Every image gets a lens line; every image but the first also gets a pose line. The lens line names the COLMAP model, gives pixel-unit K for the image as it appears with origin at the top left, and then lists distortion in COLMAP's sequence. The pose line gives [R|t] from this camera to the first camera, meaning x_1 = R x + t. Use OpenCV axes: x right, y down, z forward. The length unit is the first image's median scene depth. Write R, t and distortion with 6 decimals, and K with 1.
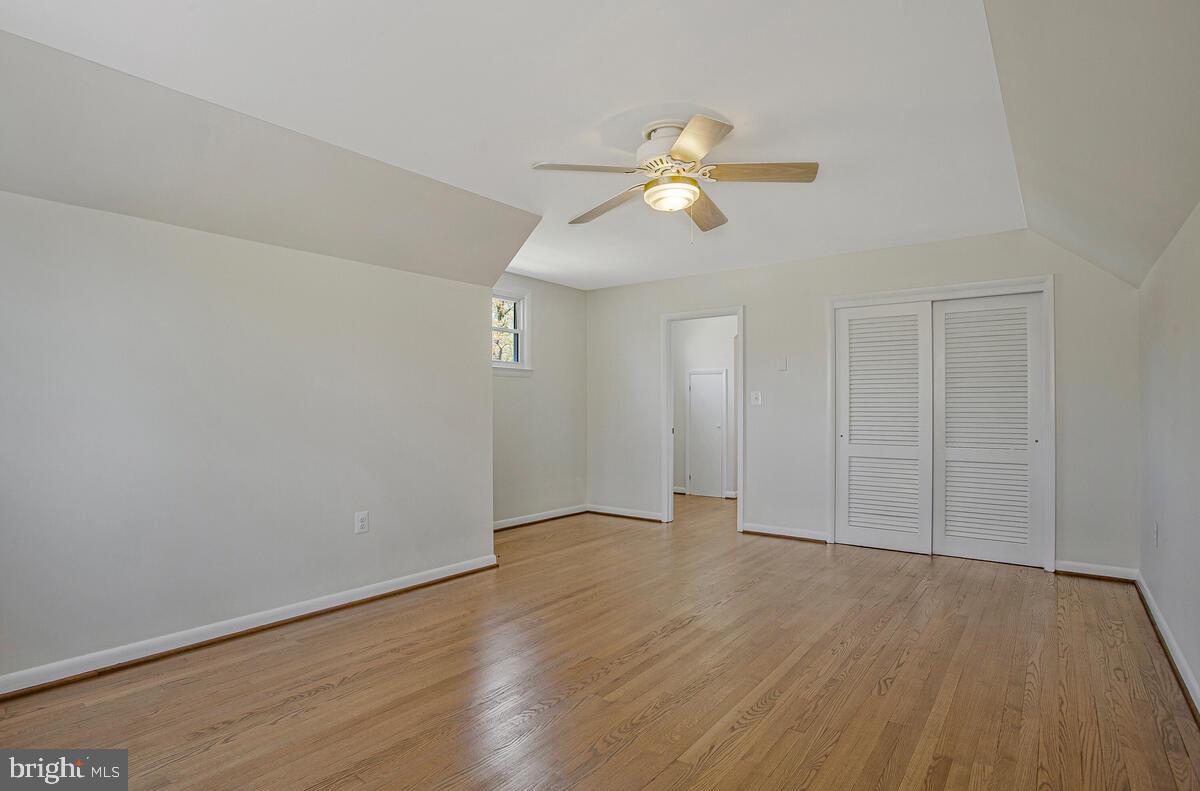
lens RADIAL K [[671.8, 0, 600.0], [0, 671.8, 395.5], [0, 0, 1]] dist [-0.000633, 0.000042]
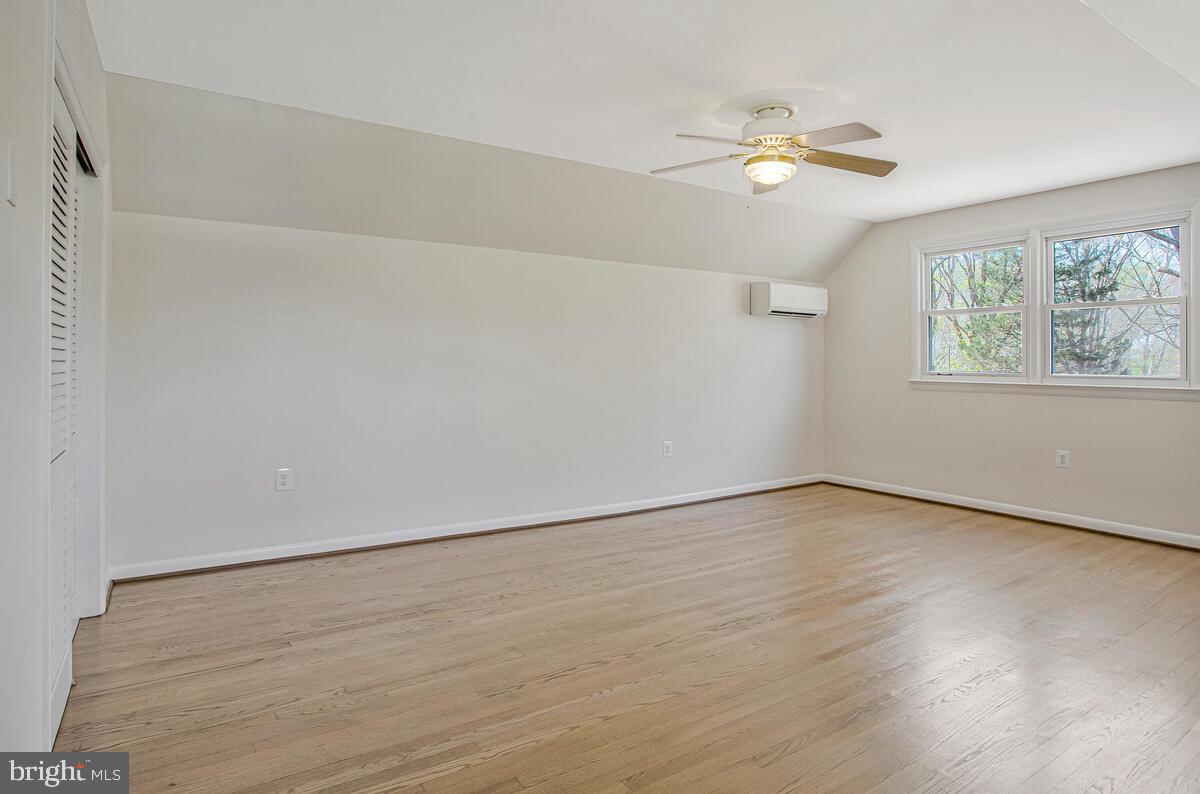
lens RADIAL K [[671.8, 0, 600.0], [0, 671.8, 397.0], [0, 0, 1]] dist [-0.000633, 0.000042]
pose [[-0.946207, -0.018585, 0.323027, 0.019022], [-0.006904, 0.999281, 0.037269, 0.032902], [-0.323487, 0.033034, -0.945656, 1.860753]]
